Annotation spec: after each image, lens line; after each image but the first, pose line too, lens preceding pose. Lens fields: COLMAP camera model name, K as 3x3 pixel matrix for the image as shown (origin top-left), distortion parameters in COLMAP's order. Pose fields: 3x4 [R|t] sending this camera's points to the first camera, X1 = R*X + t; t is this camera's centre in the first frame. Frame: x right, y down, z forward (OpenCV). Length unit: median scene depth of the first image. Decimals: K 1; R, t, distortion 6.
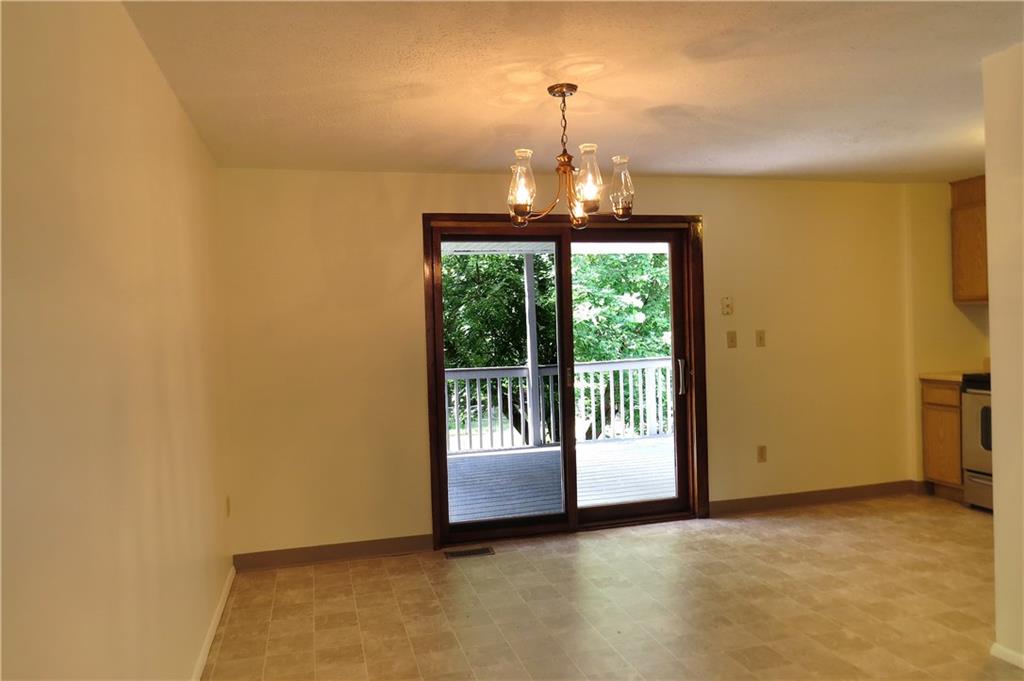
lens RADIAL K [[733.3, 0, 517.5], [0, 733.3, 345.1], [0, 0, 1]] dist [-0.012874, -0.002591]
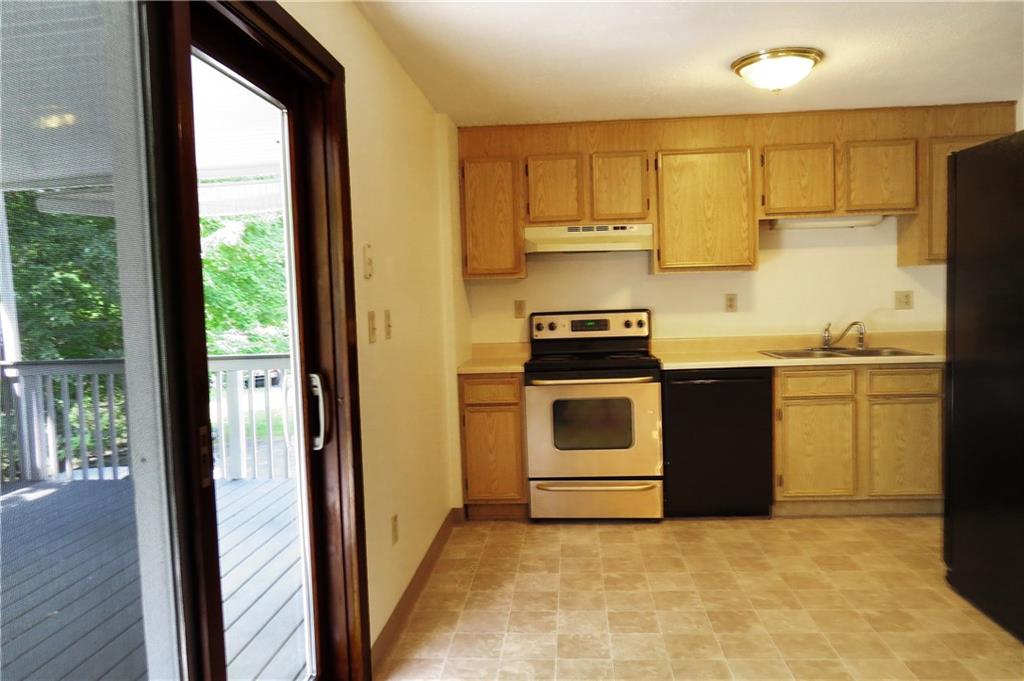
lens RADIAL K [[733.3, 0, 513.7], [0, 733.3, 343.2], [0, 0, 1]] dist [-0.012874, -0.002591]
pose [[0.342630, -0.043116, 0.938481, -0.170311], [0.042301, 0.998641, 0.030436, -0.008560], [-0.938518, 0.029271, 0.343988, 0.768757]]
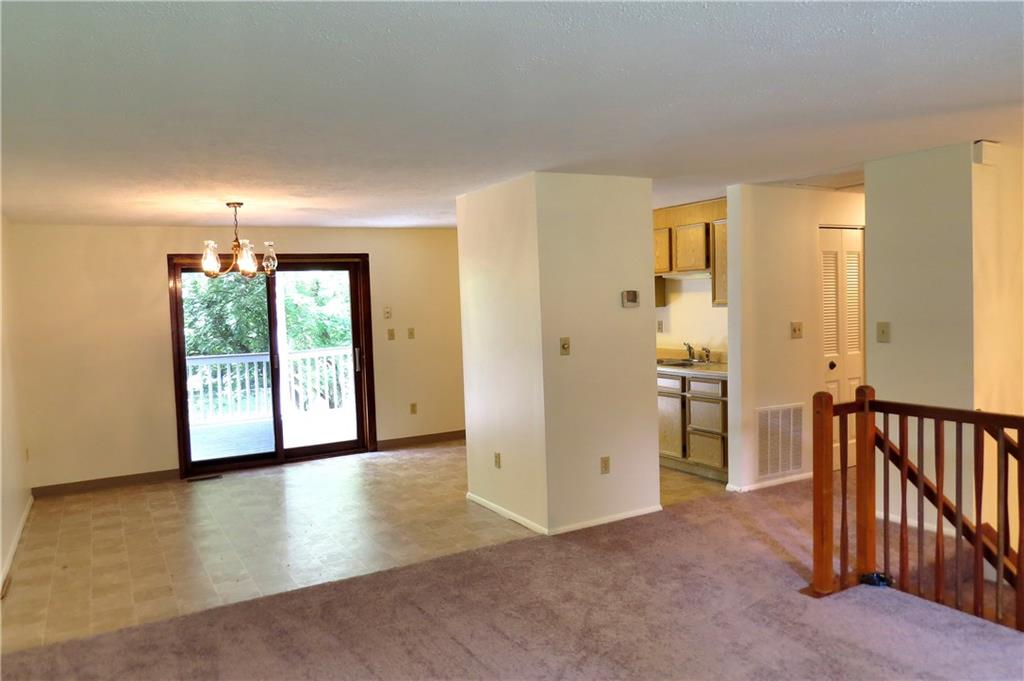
lens RADIAL K [[733.3, 0, 511.5], [0, 733.3, 338.5], [0, 0, 1]] dist [-0.012874, -0.002591]
pose [[0.970569, -0.014676, 0.240375, 0.178271], [0.010231, 0.999753, 0.019728, -0.028543], [-0.240605, -0.016688, 0.970480, -0.576121]]
